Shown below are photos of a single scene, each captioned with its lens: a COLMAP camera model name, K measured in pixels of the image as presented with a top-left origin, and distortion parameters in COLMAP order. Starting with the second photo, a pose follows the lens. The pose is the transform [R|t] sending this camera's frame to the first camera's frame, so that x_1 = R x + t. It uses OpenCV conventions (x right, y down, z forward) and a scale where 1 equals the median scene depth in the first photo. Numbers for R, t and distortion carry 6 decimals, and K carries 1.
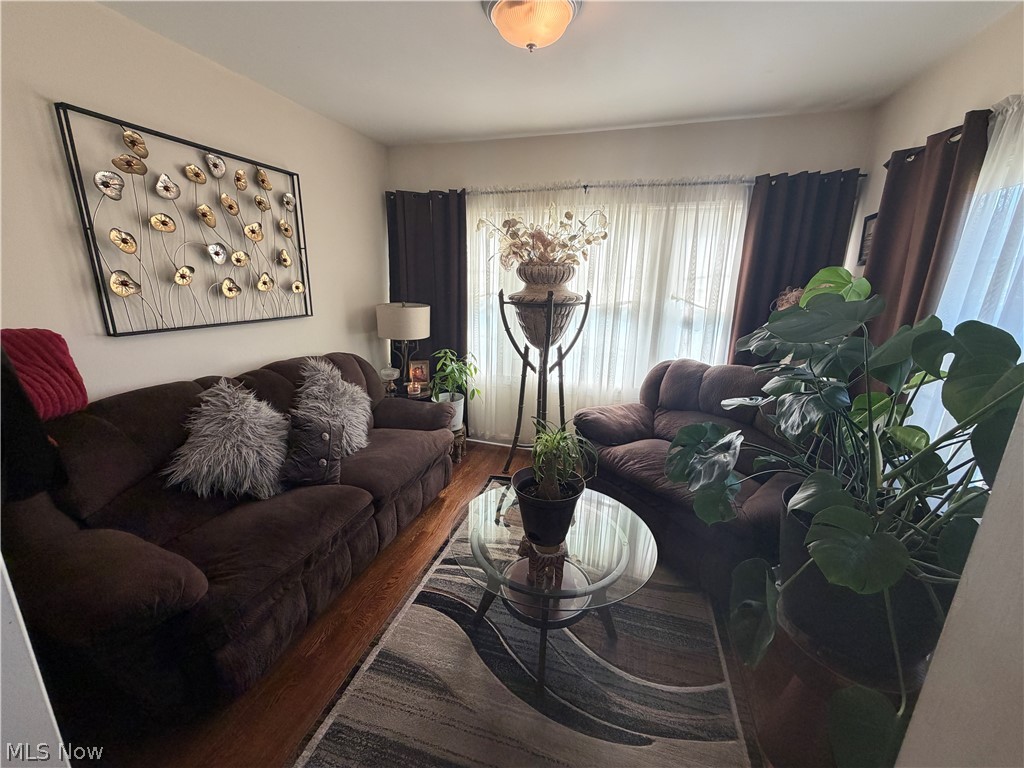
lens RADIAL K [[408.7, 0, 510.5], [0, 408.7, 384.9], [0, 0, 1]] dist [-0.000207, 0.000033]
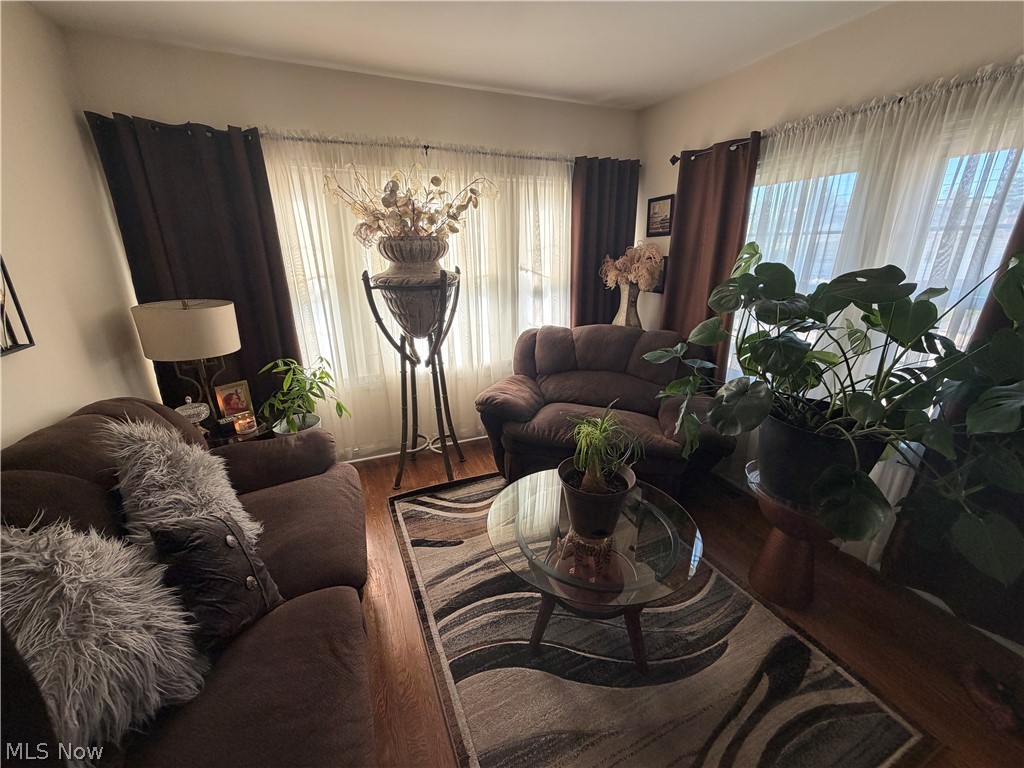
lens RADIAL K [[408.7, 0, 510.5], [0, 408.7, 384.9], [0, 0, 1]] dist [-0.000207, 0.000033]
pose [[0.762515, -0.229287, 0.604978, -0.346936], [0.185538, 0.973315, 0.135035, -0.076901], [-0.619796, 0.009280, 0.784708, 0.215375]]
